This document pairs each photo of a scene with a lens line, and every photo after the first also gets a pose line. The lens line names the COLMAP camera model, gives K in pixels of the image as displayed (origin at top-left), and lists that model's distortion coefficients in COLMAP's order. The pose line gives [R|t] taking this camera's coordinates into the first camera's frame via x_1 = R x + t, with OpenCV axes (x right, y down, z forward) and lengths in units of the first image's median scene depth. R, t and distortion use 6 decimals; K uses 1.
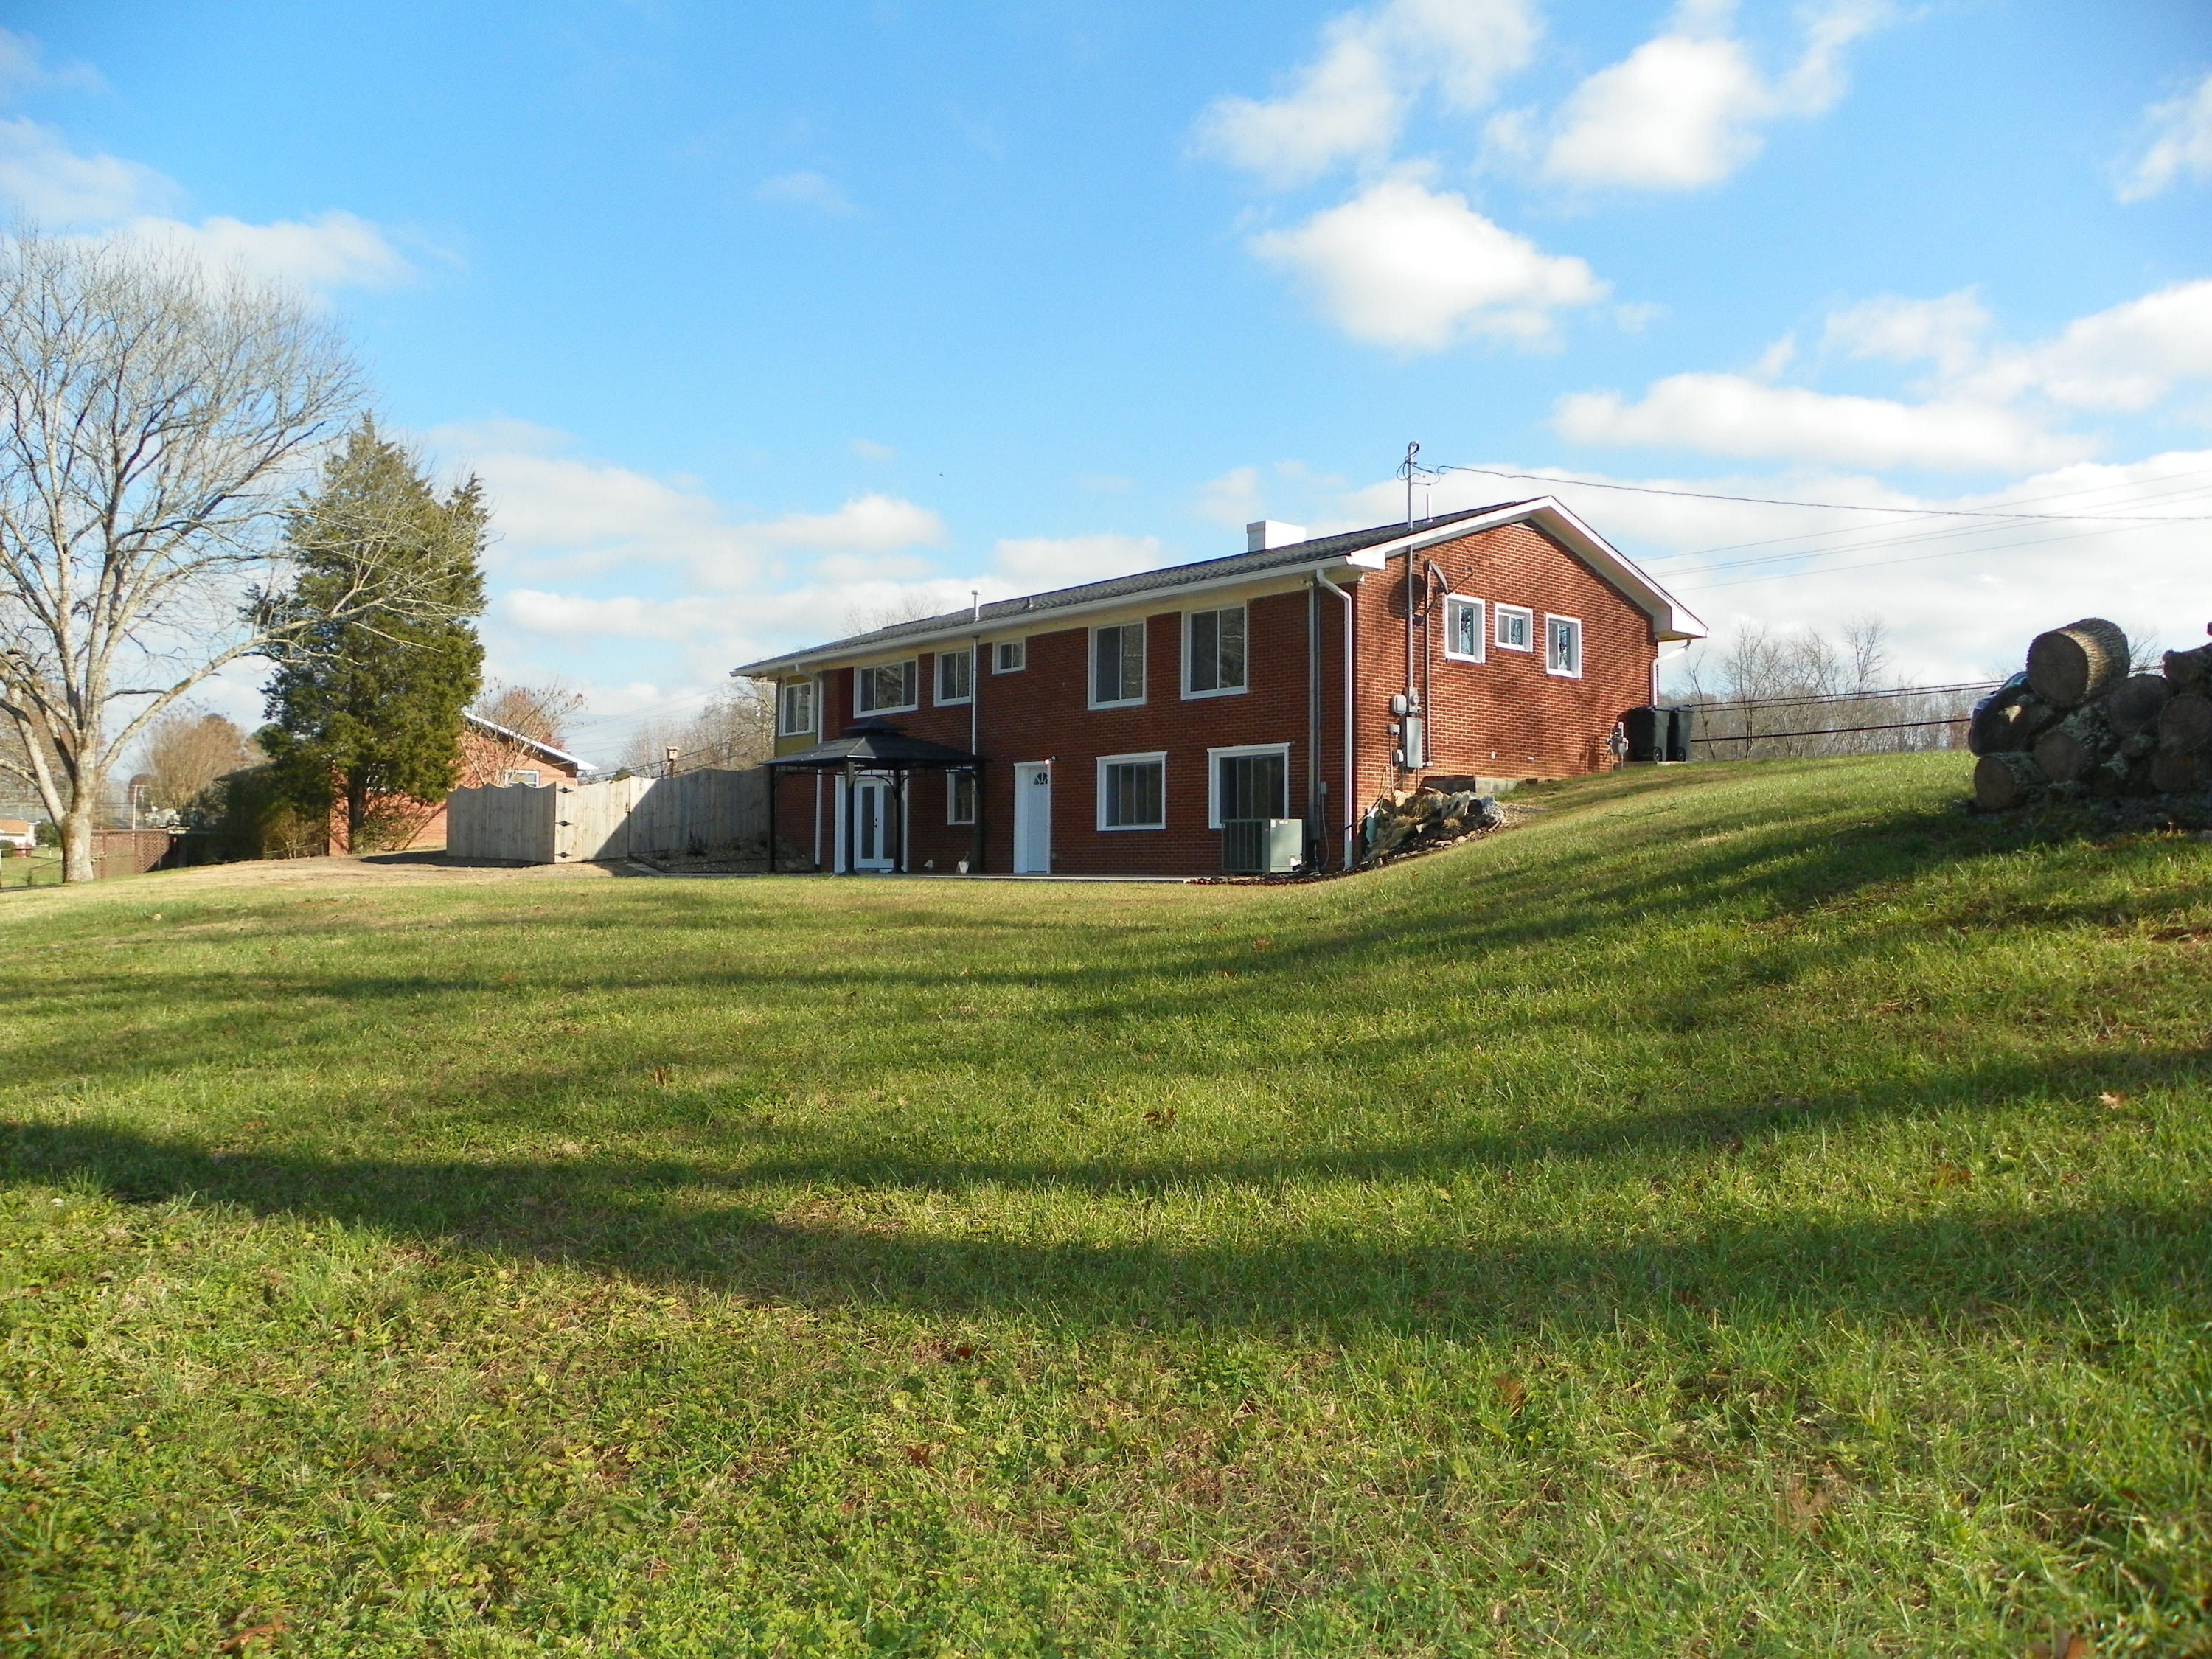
lens RADIAL K [[1658.1, 0, 1023.5], [0, 1658.1, 843.0], [0, 0, 1]] dist [-0.120261, 0.063337]
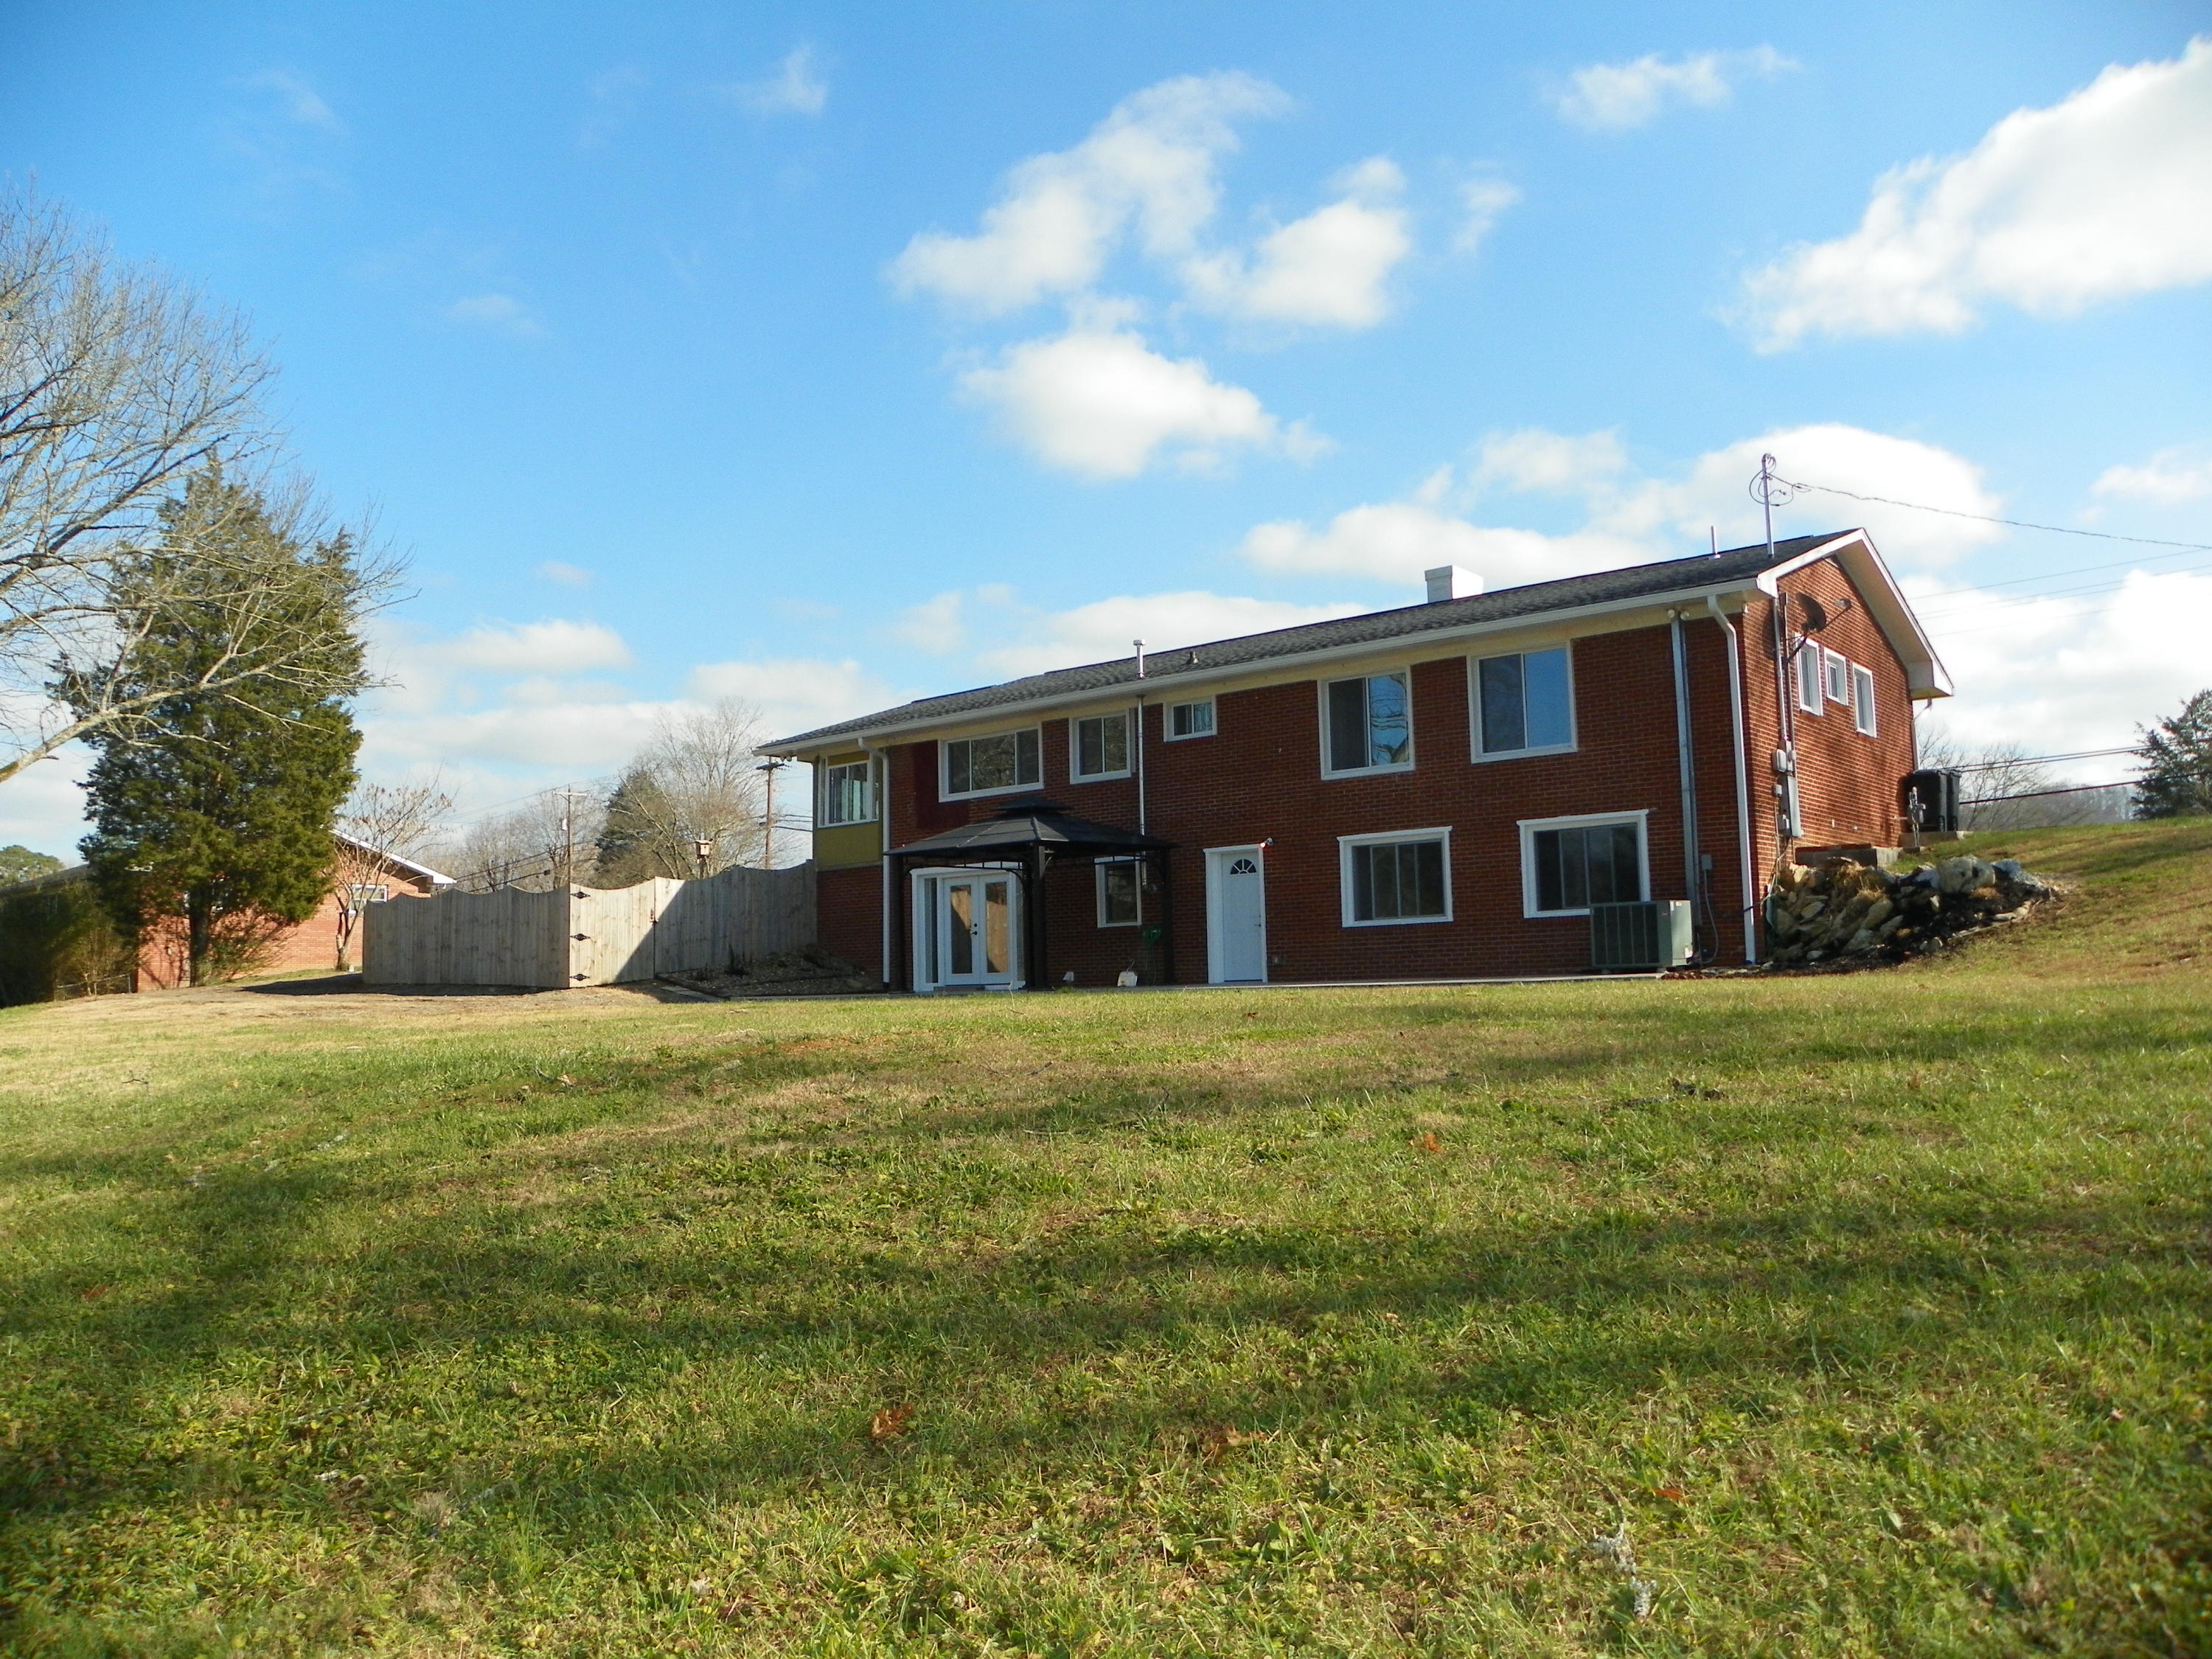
lens RADIAL K [[1658.1, 0, 1023.5], [0, 1658.1, 843.0], [0, 0, 1]] dist [-0.120261, 0.063337]
pose [[0.983456, -0.011321, 0.180794, -0.209689], [0.024682, 0.997112, -0.071826, 0.004841], [-0.179459, 0.075100, 0.980895, 0.187753]]
